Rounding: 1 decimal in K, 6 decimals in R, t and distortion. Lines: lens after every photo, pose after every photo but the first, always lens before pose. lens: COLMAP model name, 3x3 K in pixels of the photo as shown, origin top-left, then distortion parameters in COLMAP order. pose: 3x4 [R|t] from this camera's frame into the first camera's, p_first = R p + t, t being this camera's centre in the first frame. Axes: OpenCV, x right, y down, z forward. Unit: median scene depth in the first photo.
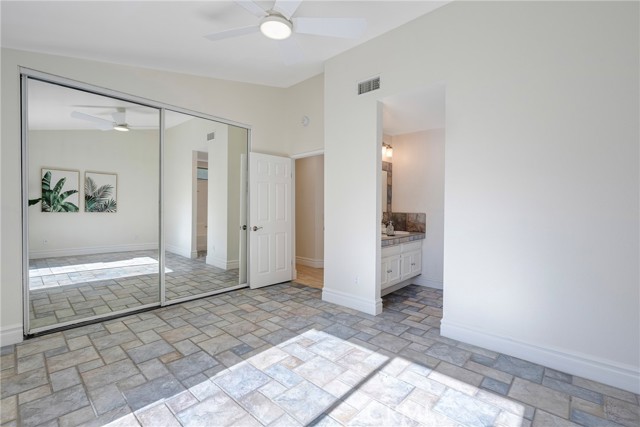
lens RADIAL K [[288.6, 0, 320.9], [0, 288.6, 211.4], [0, 0, 1]] dist [-0.001751, -0.000233]
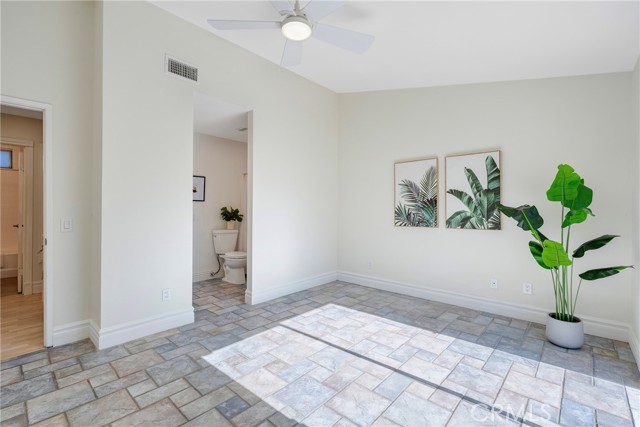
lens RADIAL K [[288.6, 0, 320.9], [0, 288.6, 211.4], [0, 0, 1]] dist [-0.001751, -0.000233]
pose [[-0.019935, -0.015322, 0.999684, -0.799058], [0.007711, 0.999850, 0.015478, -0.009457], [-0.999772, 0.008017, -0.019814, 0.647455]]
